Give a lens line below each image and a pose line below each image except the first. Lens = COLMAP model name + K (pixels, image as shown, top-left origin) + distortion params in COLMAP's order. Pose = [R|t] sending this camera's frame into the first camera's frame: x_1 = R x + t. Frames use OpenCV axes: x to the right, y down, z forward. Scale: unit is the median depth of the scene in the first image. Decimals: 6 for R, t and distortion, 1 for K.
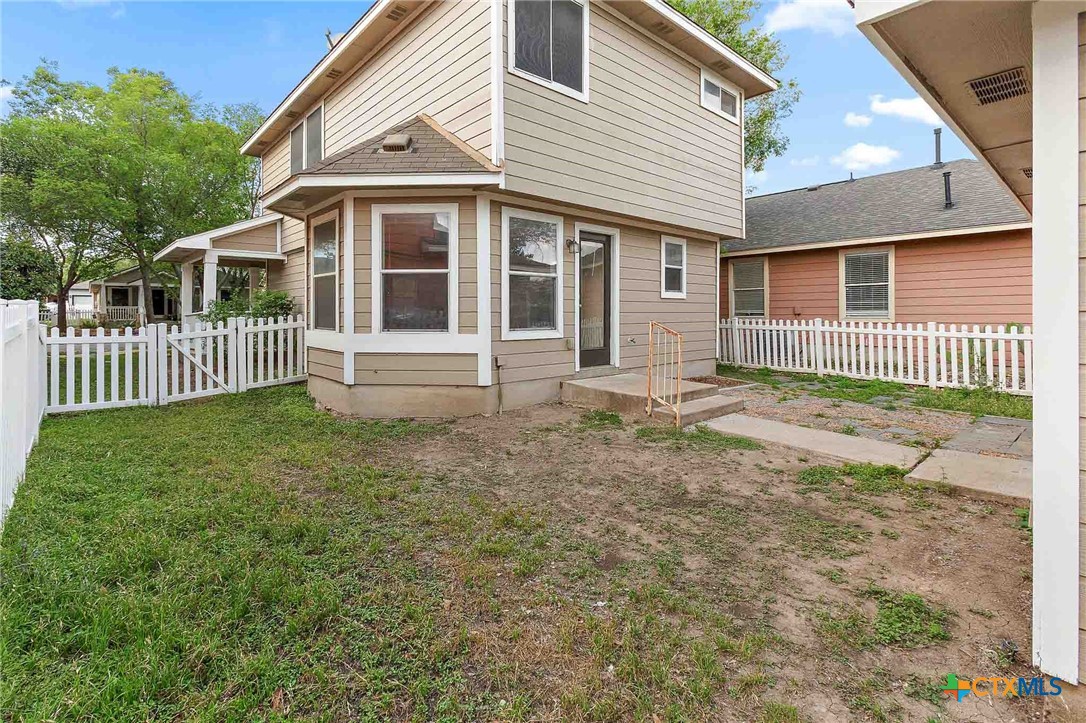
lens RADIAL K [[499.9, 0, 533.4], [0, 499.9, 362.7], [0, 0, 1]] dist [0.002526, 0.000279]
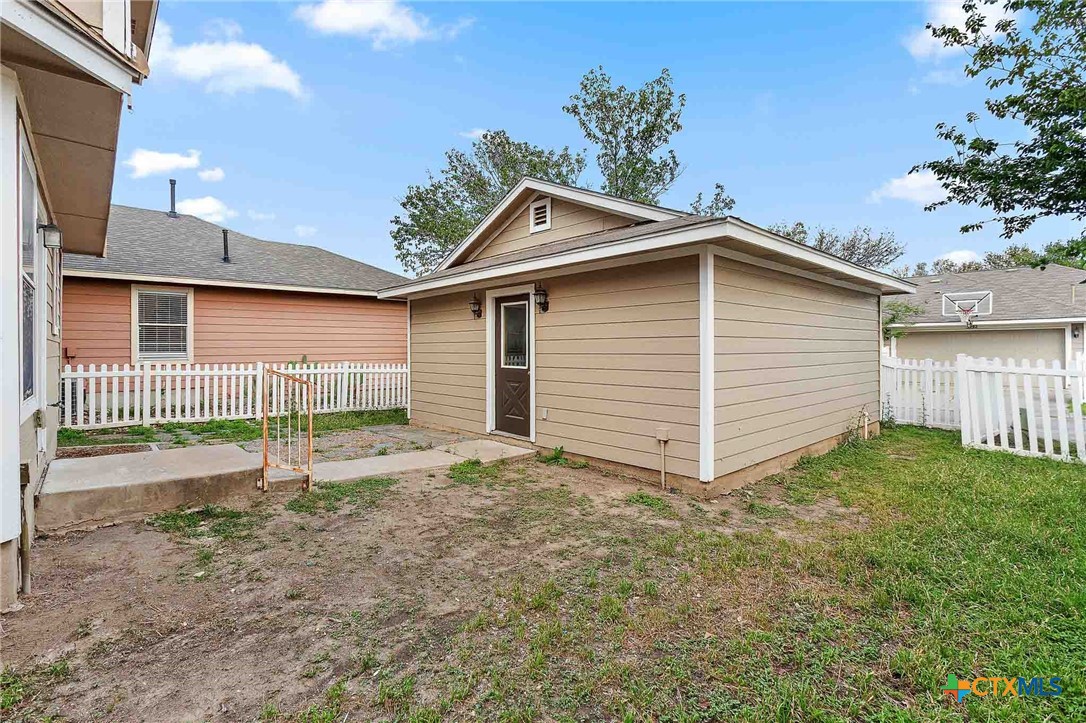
lens RADIAL K [[499.9, 0, 533.4], [0, 499.9, 362.7], [0, 0, 1]] dist [0.002526, 0.000279]
pose [[-0.009533, -0.026757, 0.999597, -0.304961], [0.102182, 0.994383, 0.027592, -0.040632], [-0.994720, 0.102404, -0.006745, 0.328284]]
